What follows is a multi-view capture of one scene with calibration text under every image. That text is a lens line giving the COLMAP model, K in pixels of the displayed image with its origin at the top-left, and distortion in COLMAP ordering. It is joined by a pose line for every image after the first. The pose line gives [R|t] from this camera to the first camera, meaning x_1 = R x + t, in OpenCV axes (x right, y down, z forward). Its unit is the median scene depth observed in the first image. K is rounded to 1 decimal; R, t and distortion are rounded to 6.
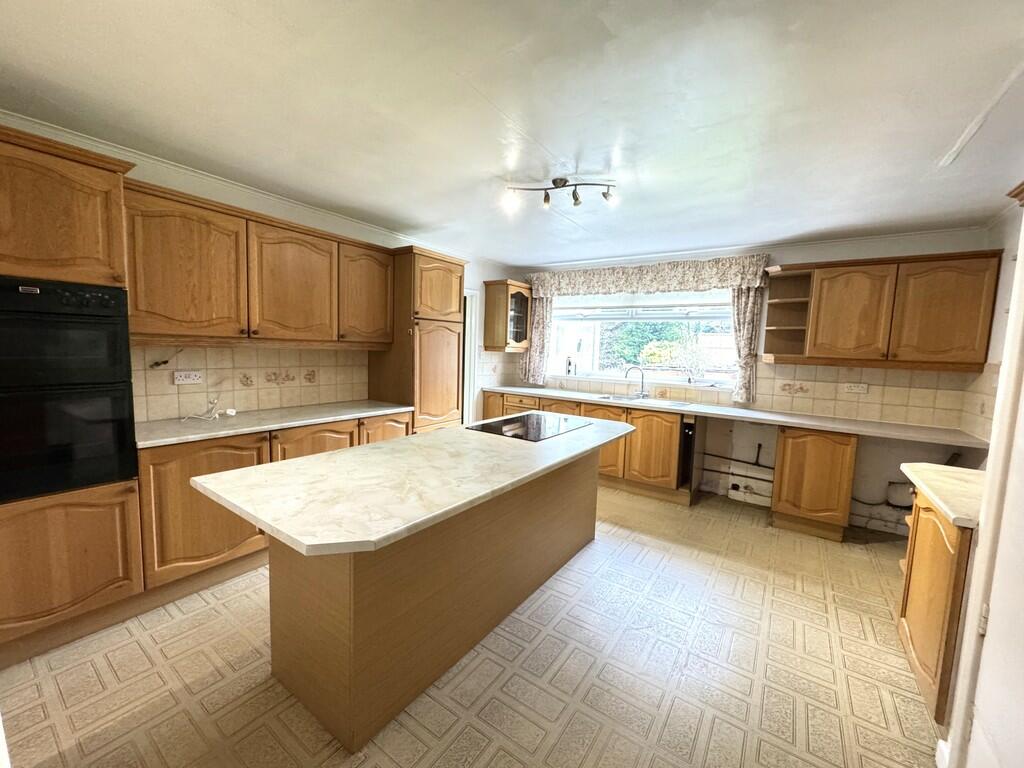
lens RADIAL K [[407.8, 0, 512.0], [0, 407.8, 384.0], [0, 0, 1]] dist [-0.001243, -0.000442]
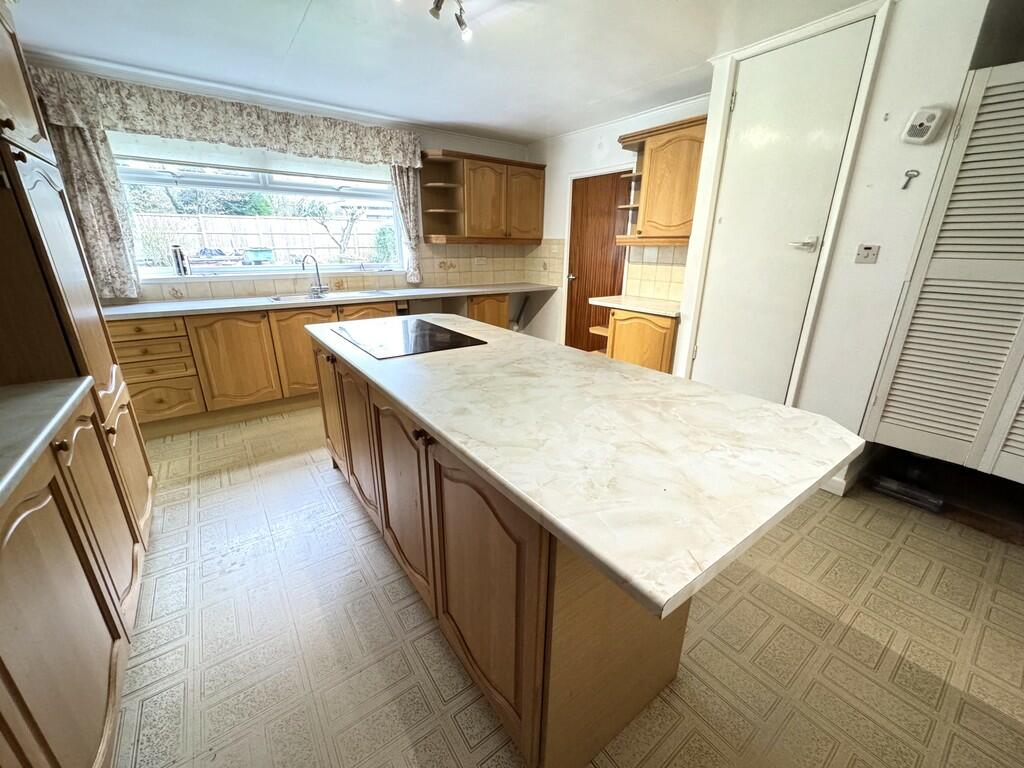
lens RADIAL K [[407.8, 0, 512.0], [0, 407.8, 384.0], [0, 0, 1]] dist [-0.001243, -0.000442]
pose [[0.323217, -0.333131, 0.885751, -0.519578], [0.088691, 0.942534, 0.322124, -0.035643], [-0.942160, -0.025558, 0.334189, 0.485763]]
